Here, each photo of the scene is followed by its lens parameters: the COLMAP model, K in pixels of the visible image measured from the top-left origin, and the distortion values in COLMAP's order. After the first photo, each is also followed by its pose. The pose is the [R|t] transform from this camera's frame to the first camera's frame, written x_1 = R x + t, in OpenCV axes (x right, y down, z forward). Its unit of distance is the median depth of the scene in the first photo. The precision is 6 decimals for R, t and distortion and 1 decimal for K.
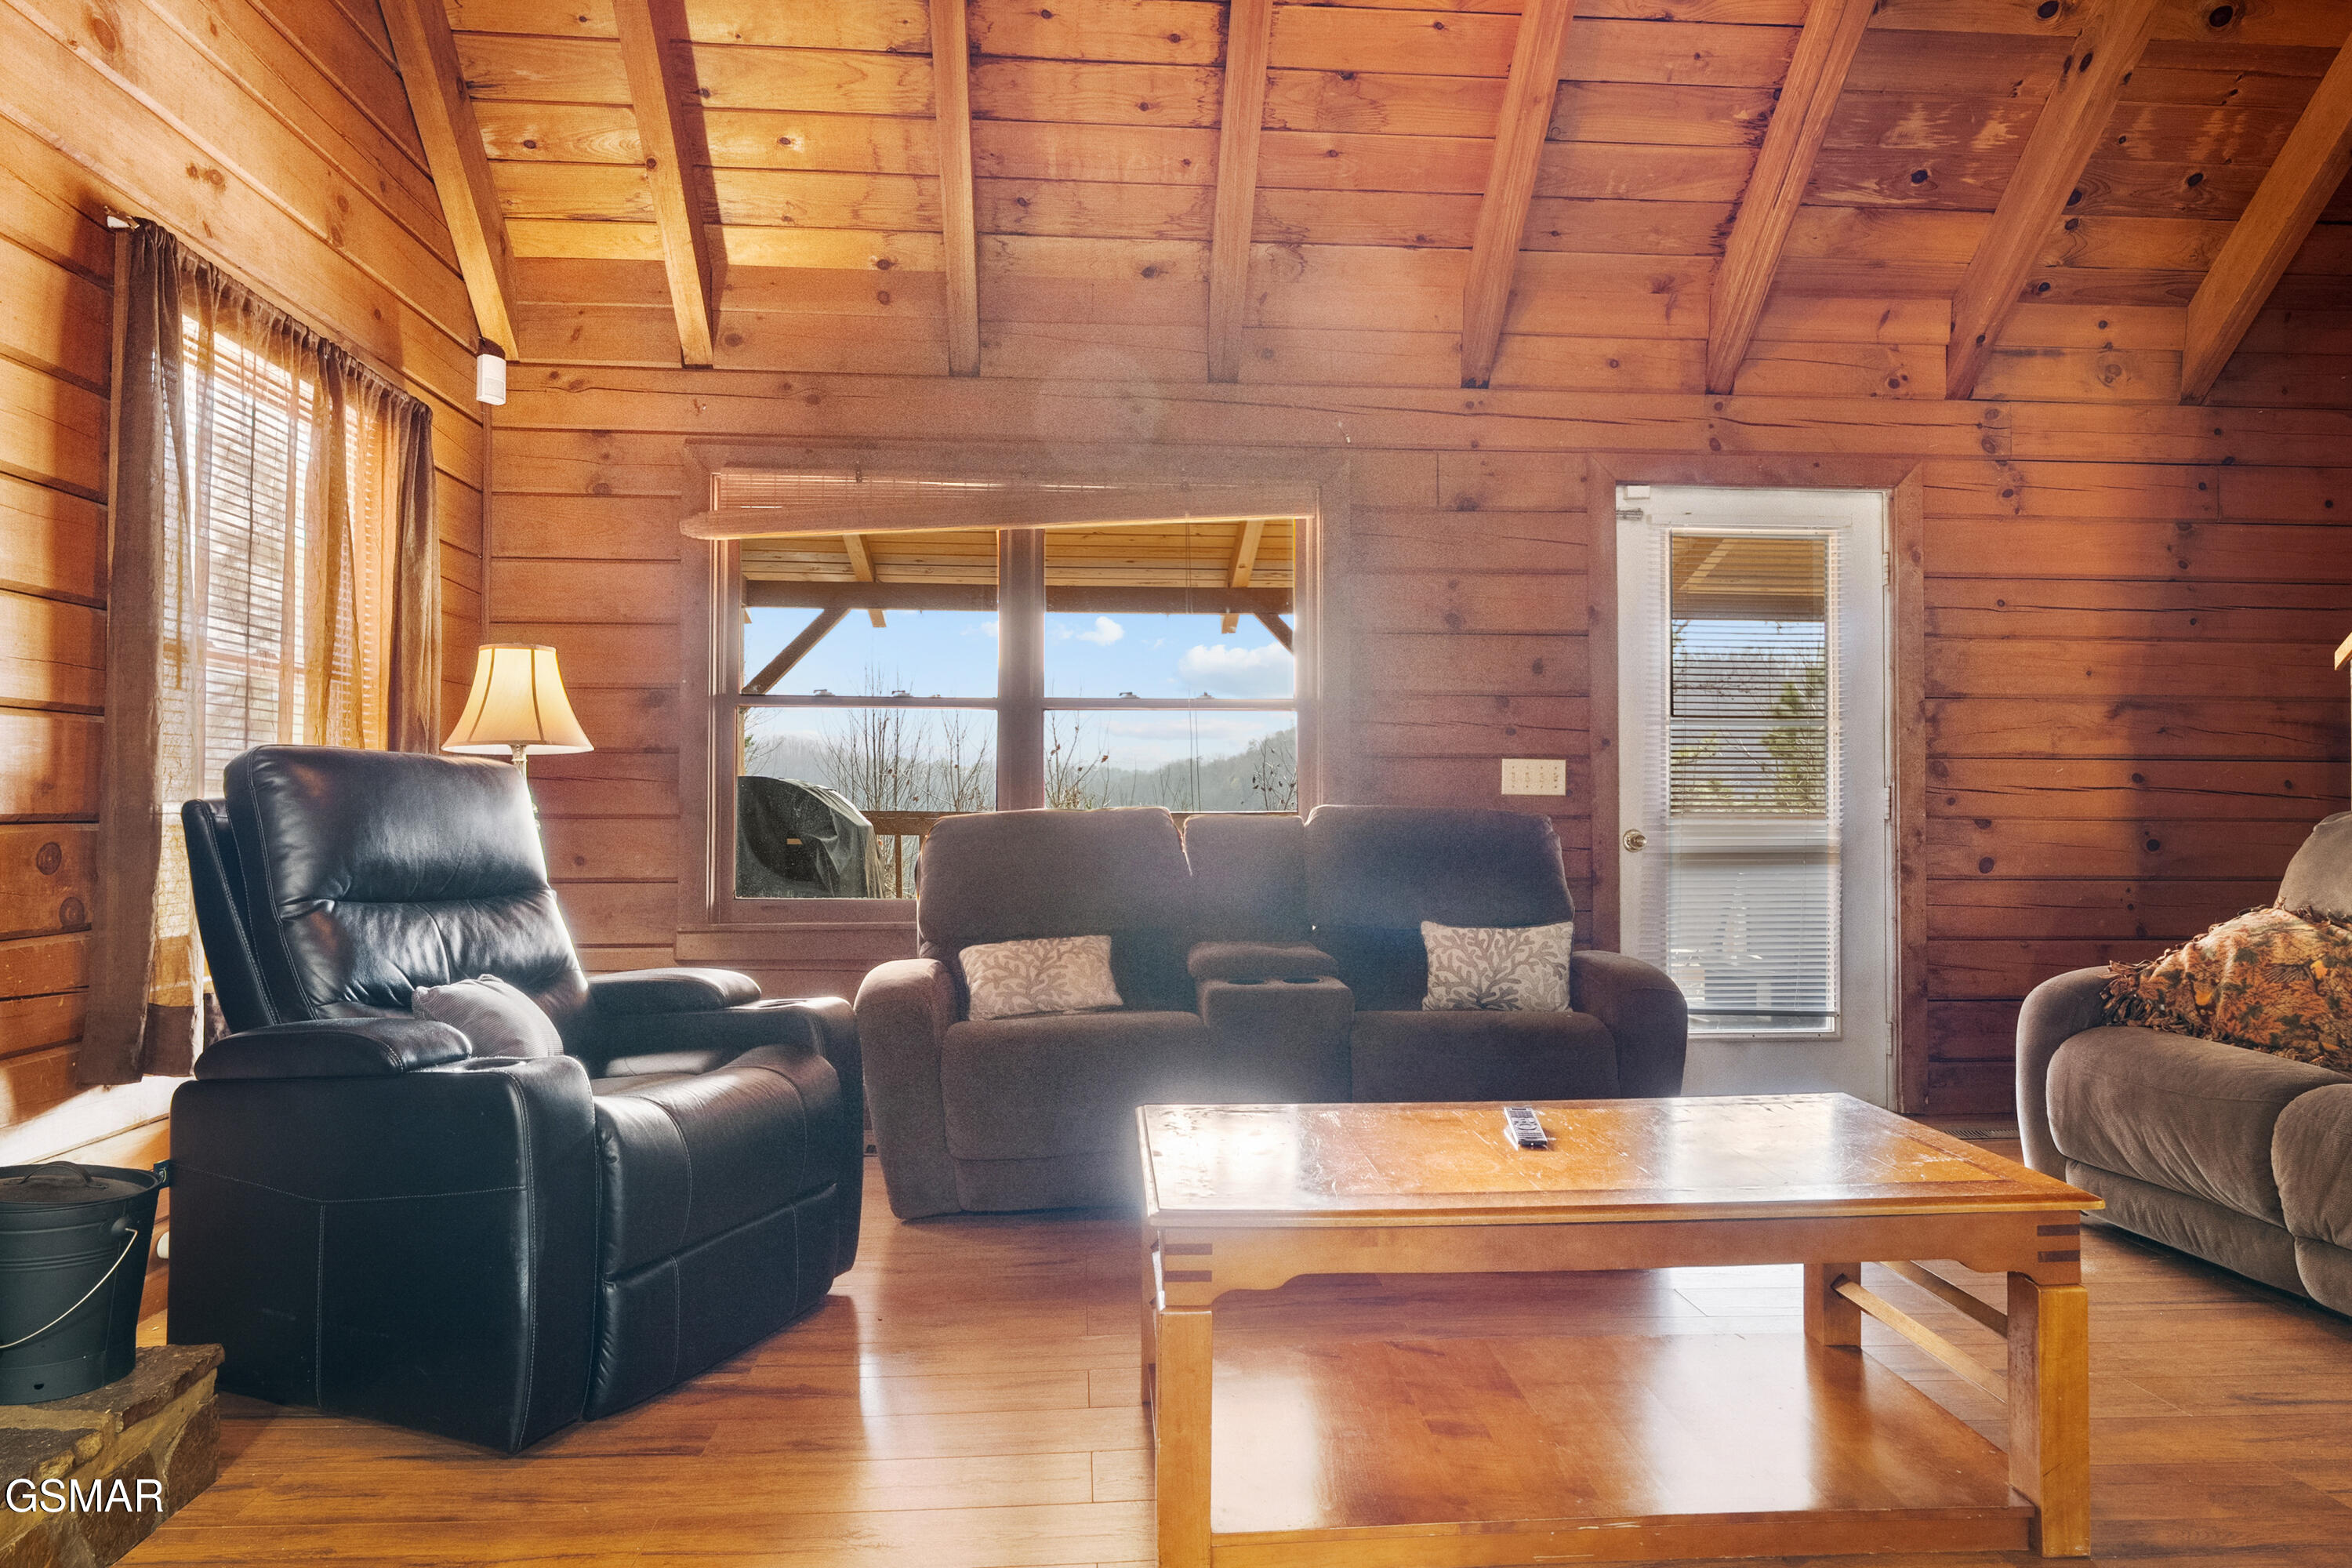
lens RADIAL K [[1434.3, 0, 1180.4], [0, 1434.3, 795.9], [0, 0, 1]] dist [-0.001926, -0.000332]
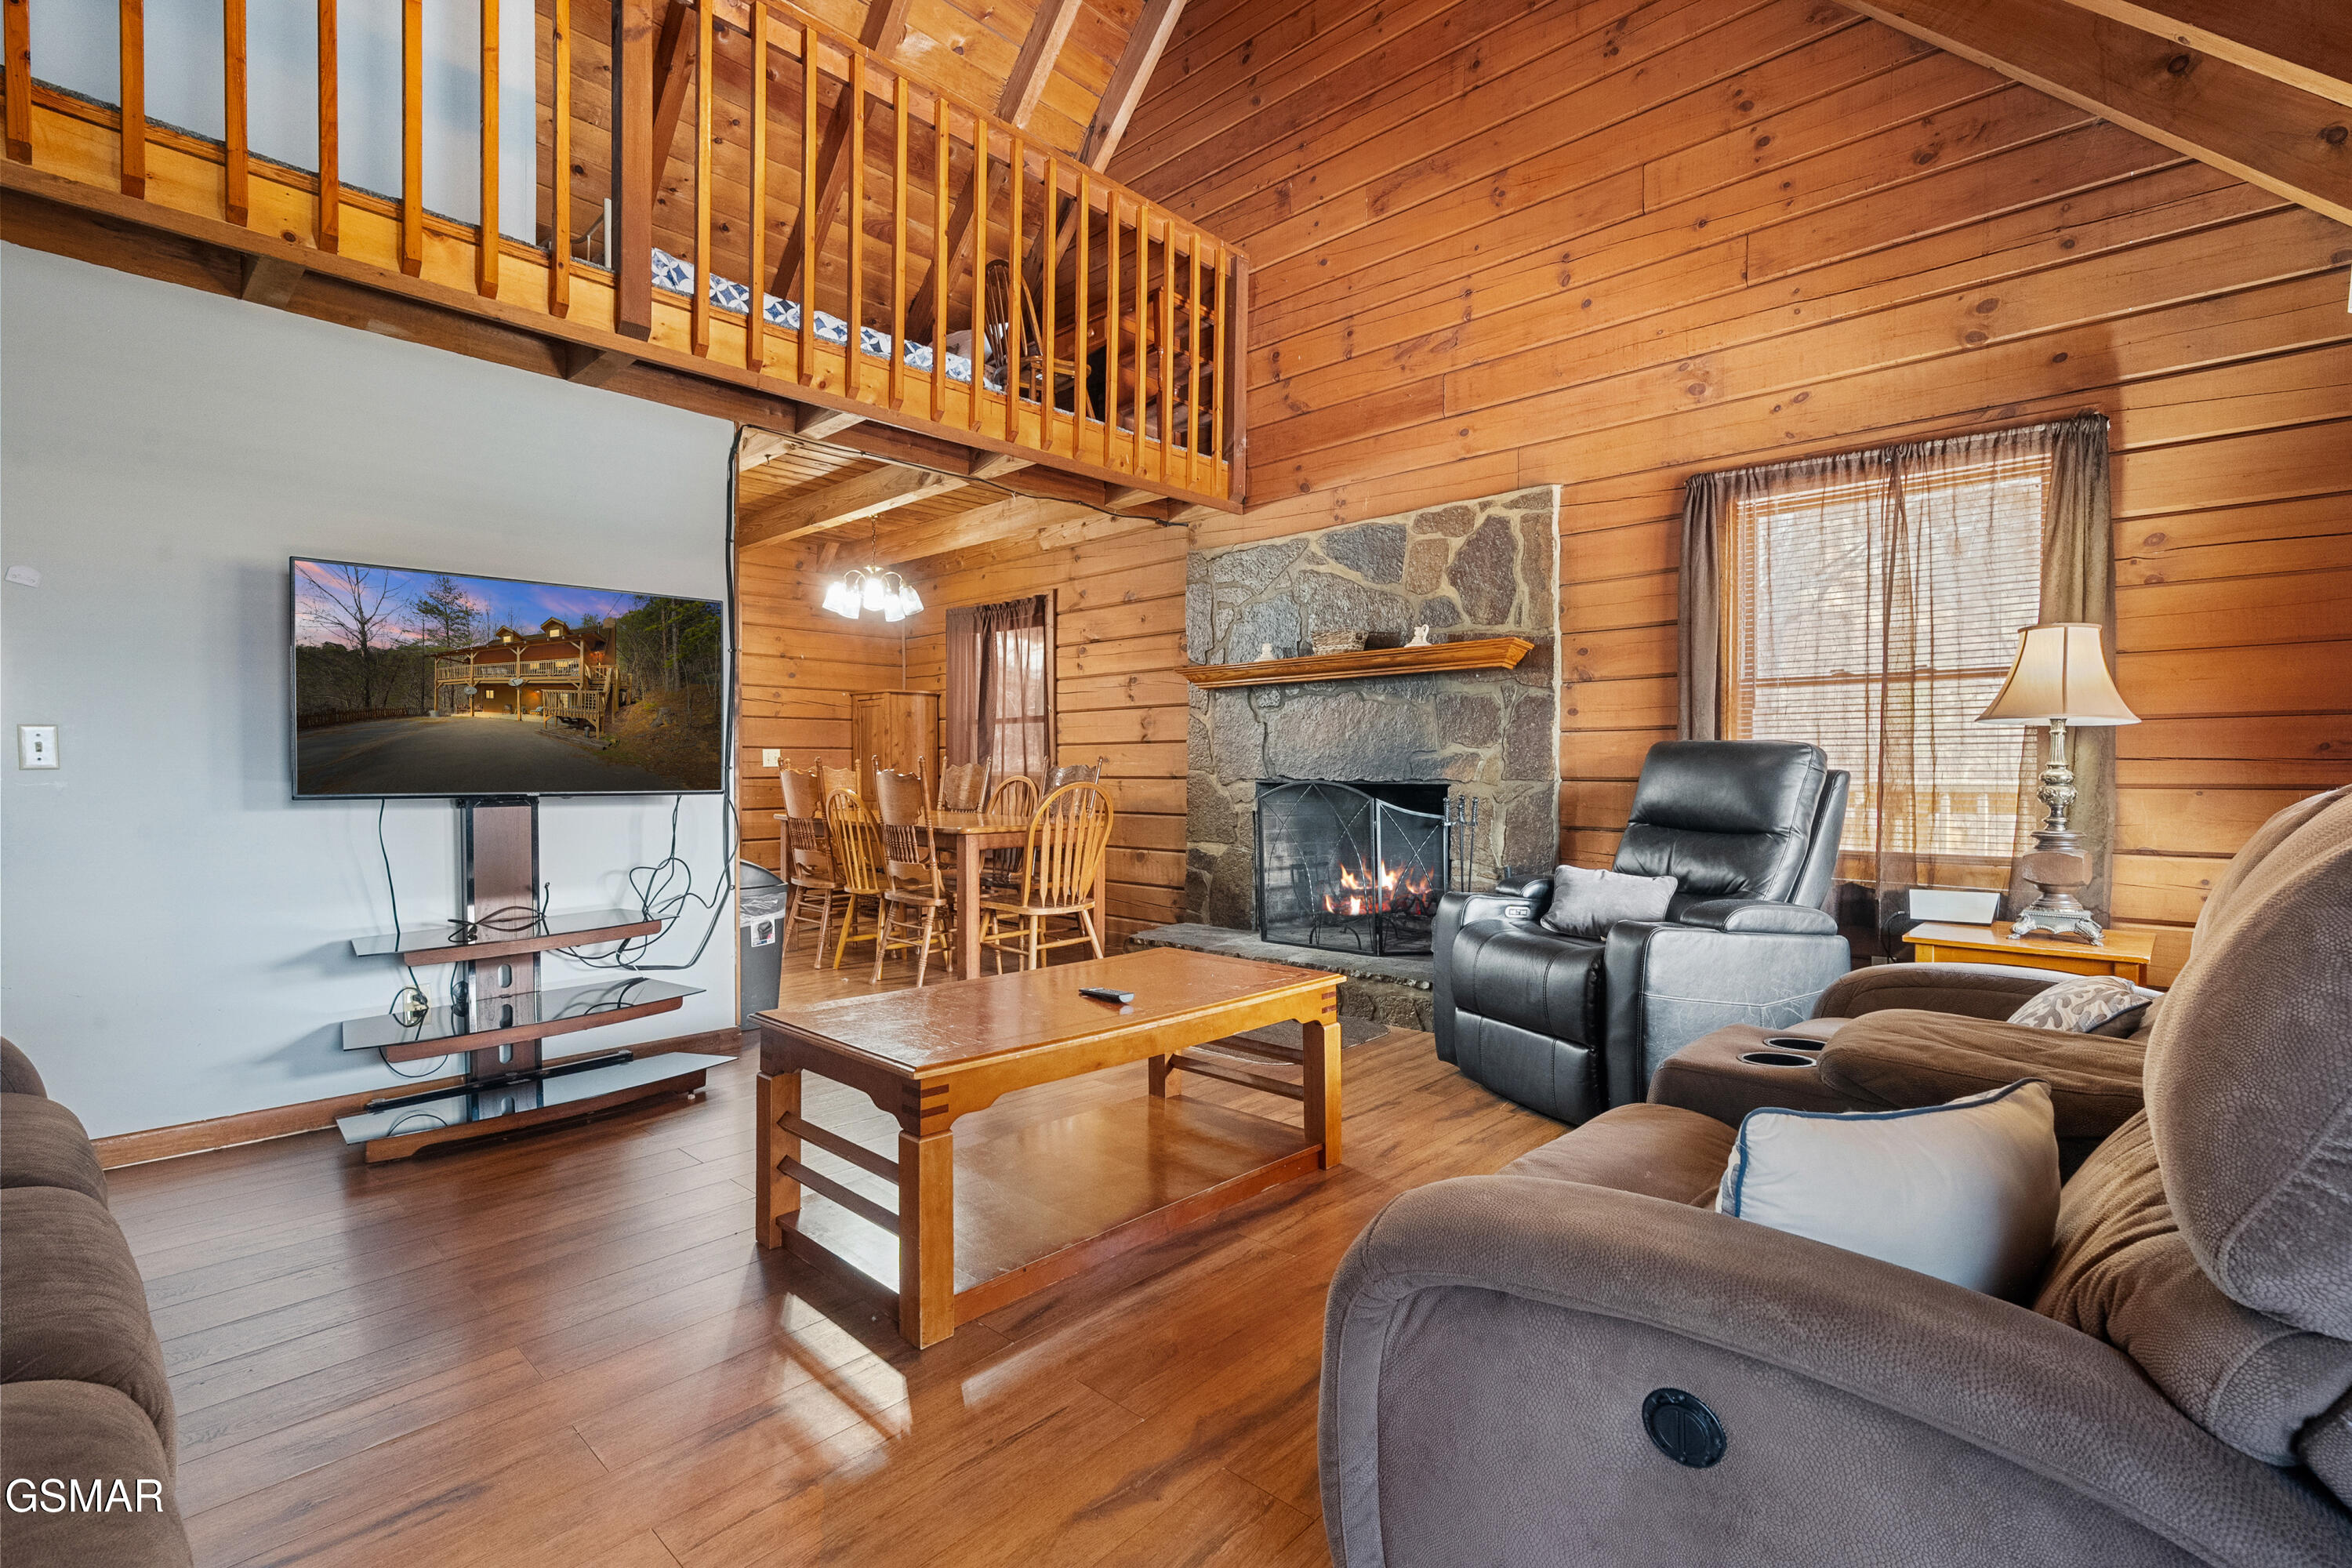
lens RADIAL K [[1067.4, 0, 1168.0], [0, 1067.4, 779.9], [0, 0, 1]] dist [-0.000171, 0.000474]
pose [[-0.741373, 0.004471, -0.671079, 0.465532], [0.004471, 0.999989, 0.001723, 0.006133], [0.671079, -0.001722, -0.741384, 0.934336]]
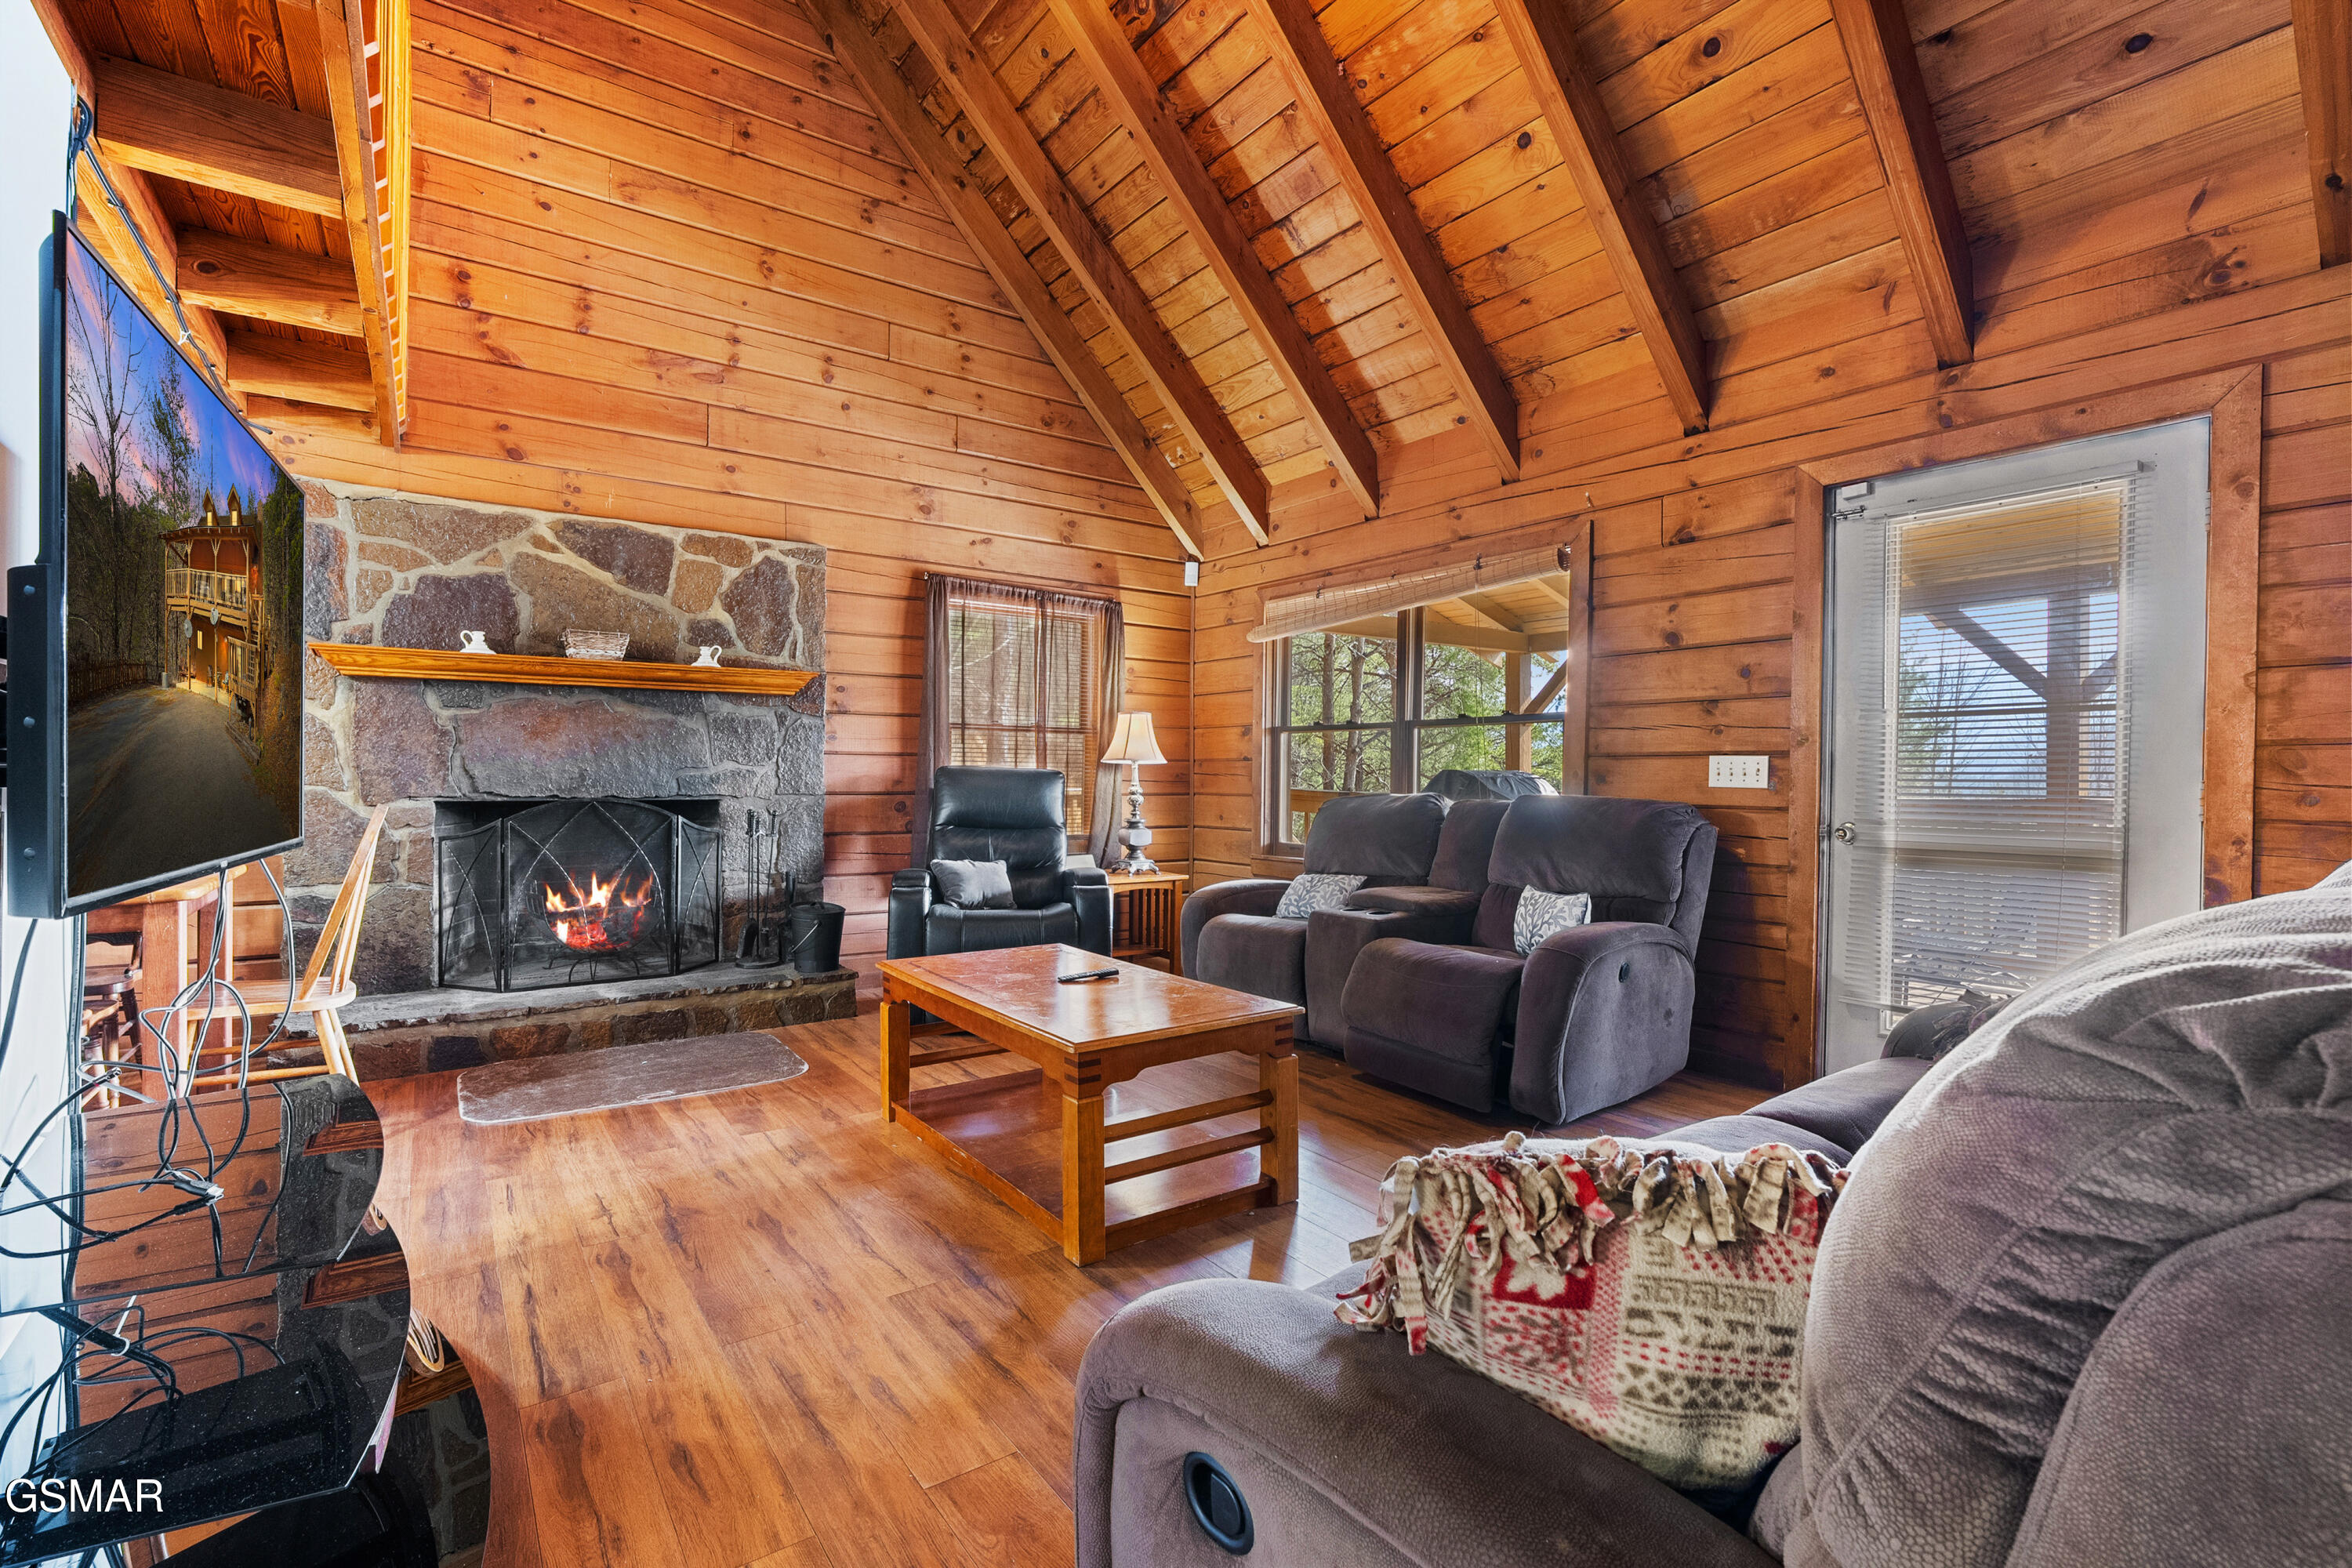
lens RADIAL K [[1067.4, 0, 1170.4], [0, 1067.4, 782.4], [0, 0, 1]] dist [-0.000171, 0.000474]
pose [[0.515457, 0.006201, -0.856893, 0.731146], [0.000859, 0.999970, 0.007753, -0.011790], [0.856915, -0.004732, 0.515436, 0.196630]]
